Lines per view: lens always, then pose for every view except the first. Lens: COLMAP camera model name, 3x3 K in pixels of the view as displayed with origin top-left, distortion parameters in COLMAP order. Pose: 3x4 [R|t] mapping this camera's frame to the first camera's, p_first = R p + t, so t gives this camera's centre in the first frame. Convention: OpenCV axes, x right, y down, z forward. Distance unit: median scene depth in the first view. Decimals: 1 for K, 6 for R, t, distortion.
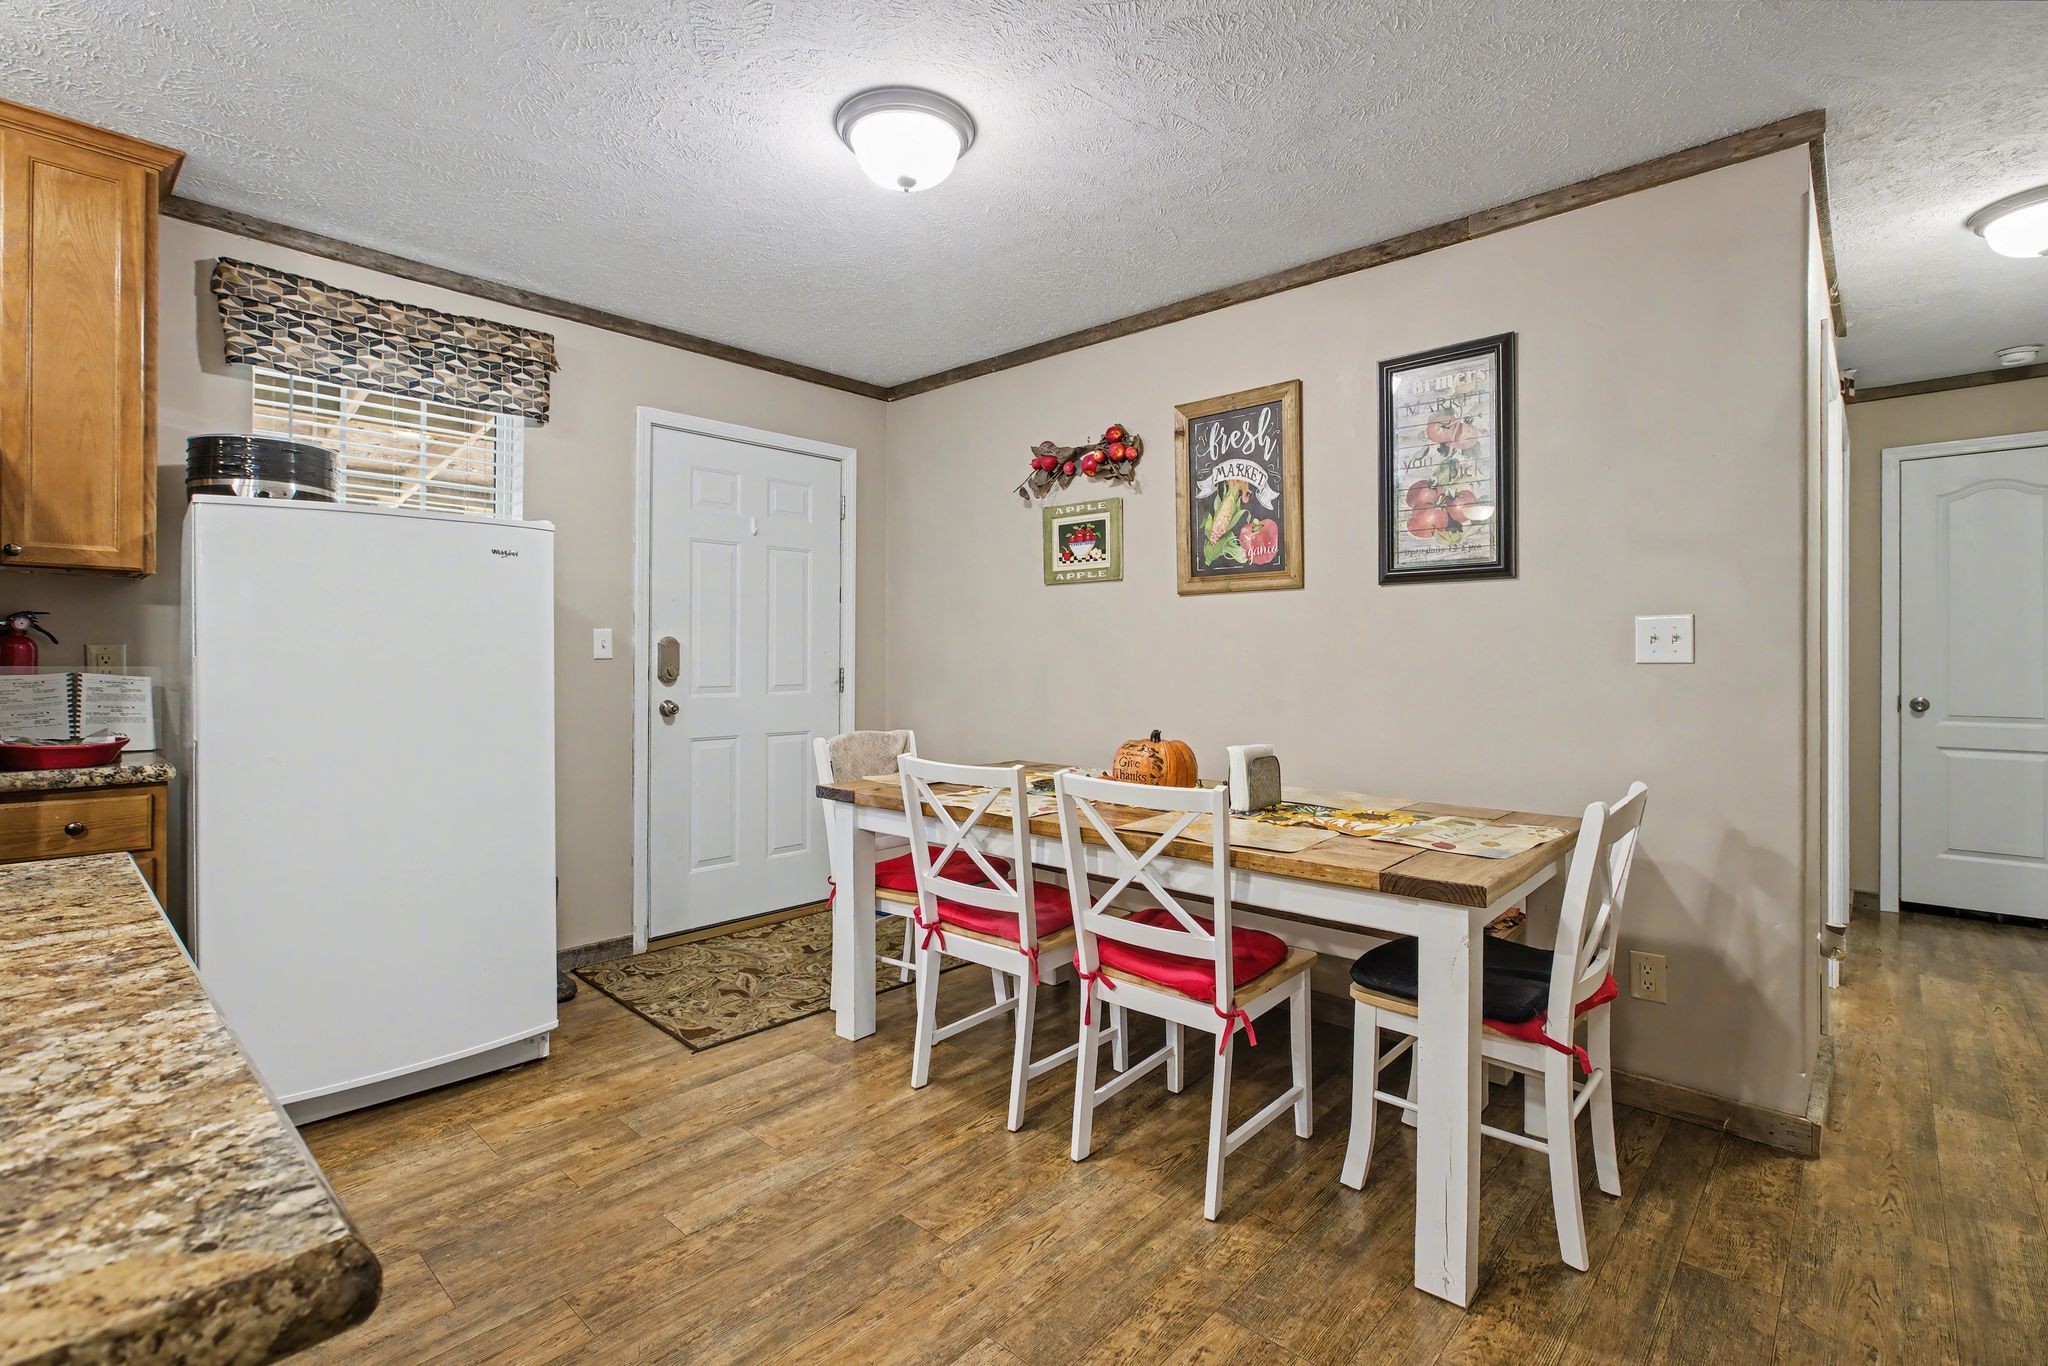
lens RADIAL K [[904.9, 0, 1018.7], [0, 904.9, 668.1], [0, 0, 1]] dist [-0.000776, 0.000320]
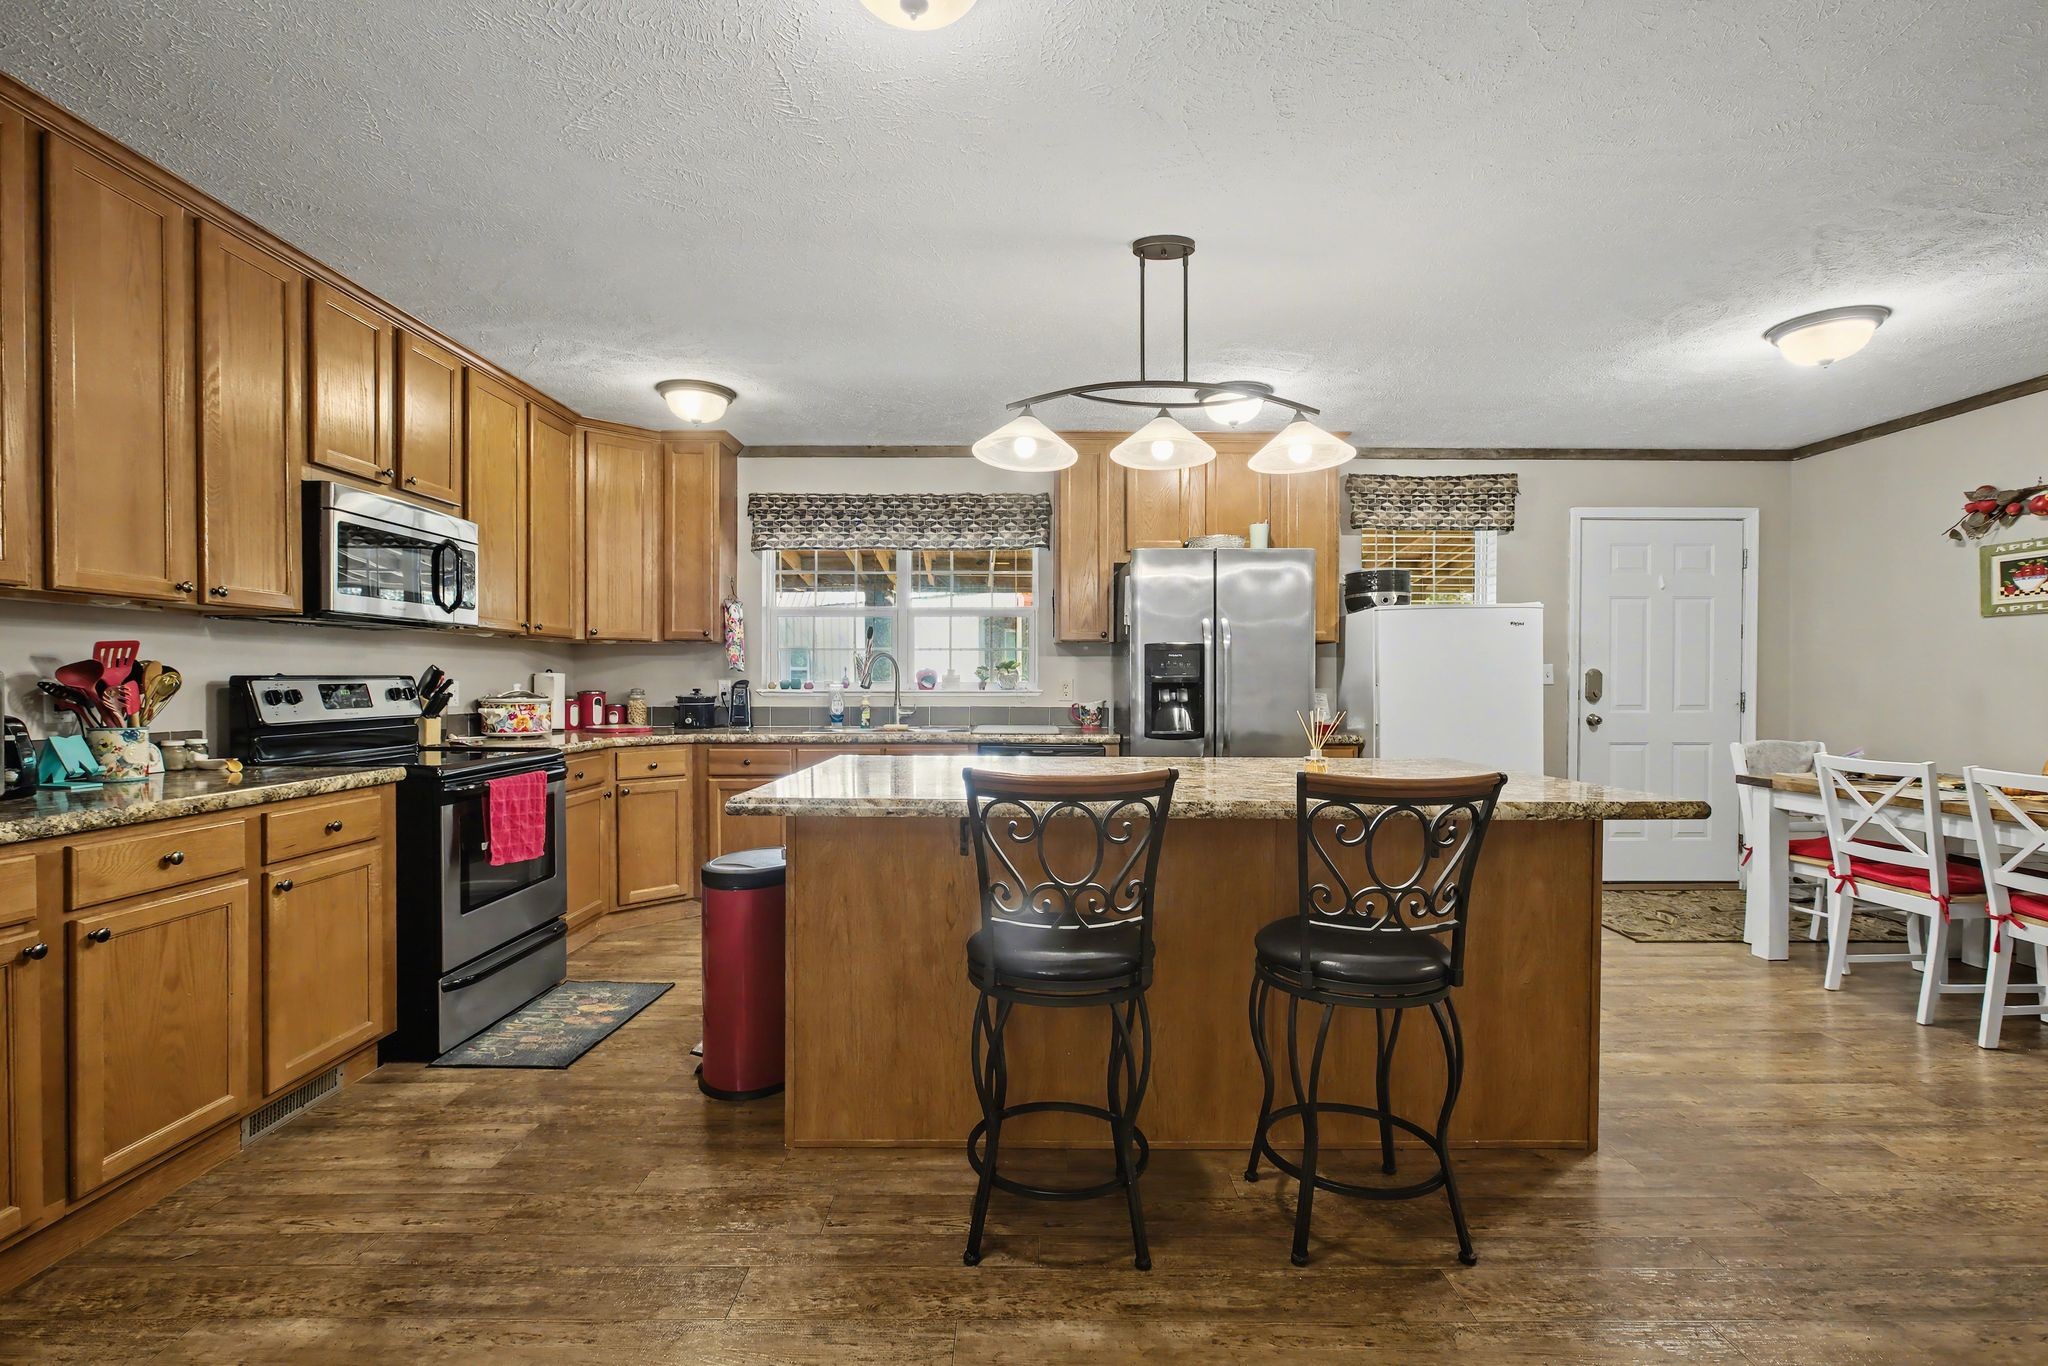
lens RADIAL K [[946.9, 0, 1012.9], [0, 946.9, 688.1], [0, 0, 1]] dist [-0.002435, 0.003723]
pose [[0.690519, 0.003915, -0.723303, 0.066933], [-0.006586, 0.999978, -0.000875, 0.003202], [0.723284, 0.005368, 0.690530, -0.852043]]
